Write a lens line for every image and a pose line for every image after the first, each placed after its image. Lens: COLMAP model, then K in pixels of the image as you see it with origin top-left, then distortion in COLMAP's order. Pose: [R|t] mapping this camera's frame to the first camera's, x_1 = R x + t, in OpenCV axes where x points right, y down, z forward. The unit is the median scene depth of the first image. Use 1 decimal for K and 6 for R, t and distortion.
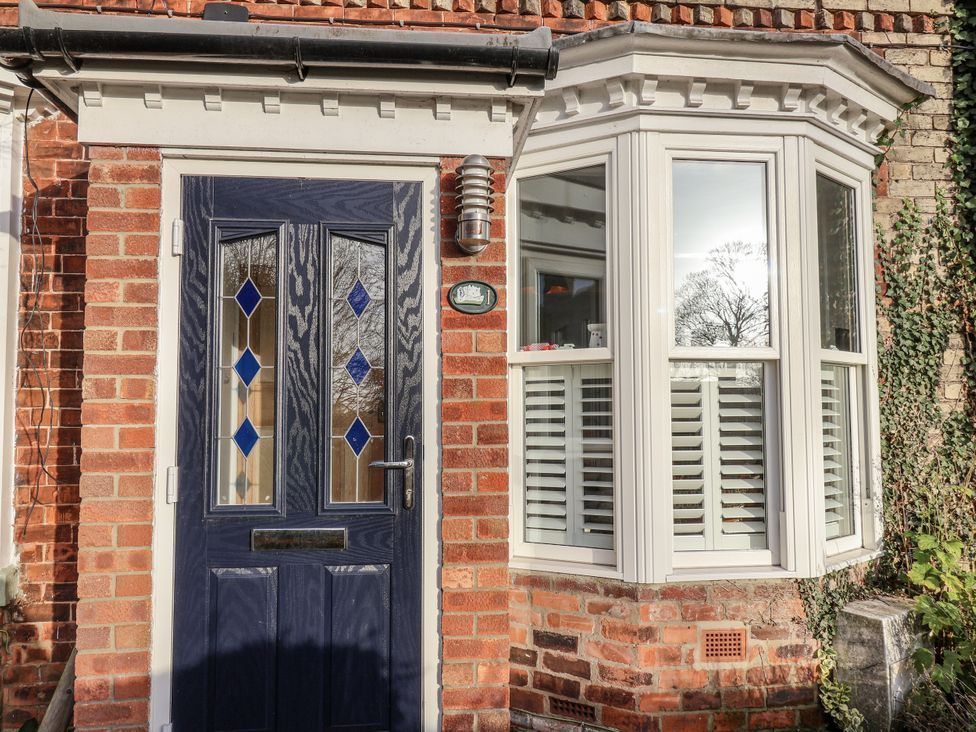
lens RADIAL K [[748.1, 0, 488.0], [0, 748.1, 366.6], [0, 0, 1]] dist [0.009934, 0.000992]
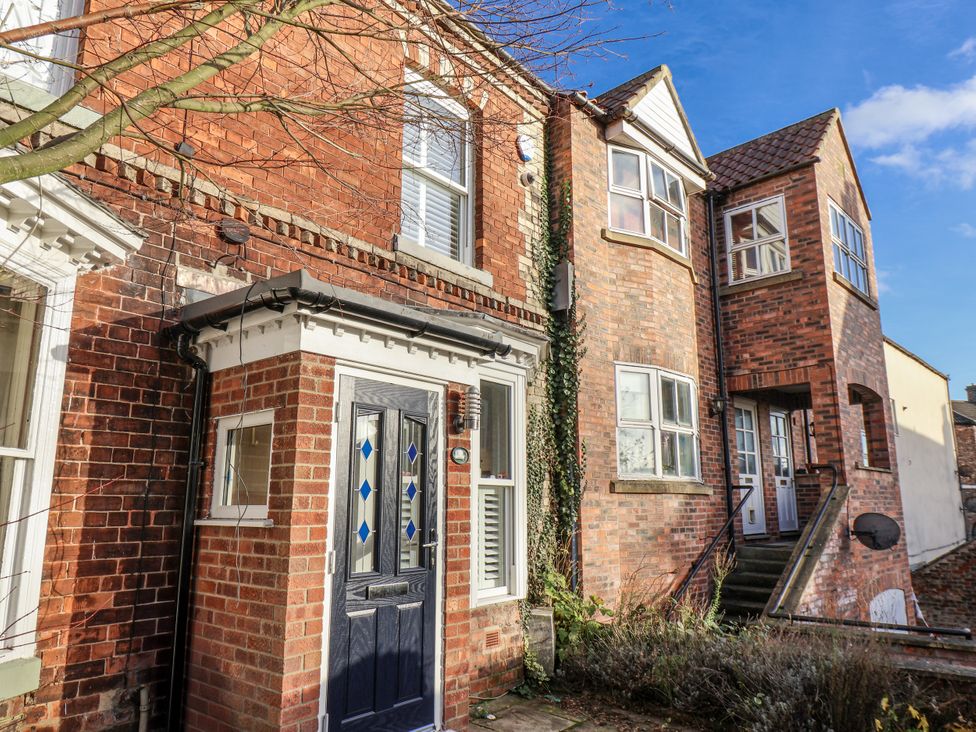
lens RADIAL K [[661.3, 0, 487.6], [0, 661.3, 369.8], [0, 0, 1]] dist [0.018685, -0.010680]
pose [[0.718233, 0.145403, 0.680440, -0.924013], [-0.052572, 0.986467, -0.155306, -0.038941], [-0.693814, 0.075774, 0.716157, -0.239157]]
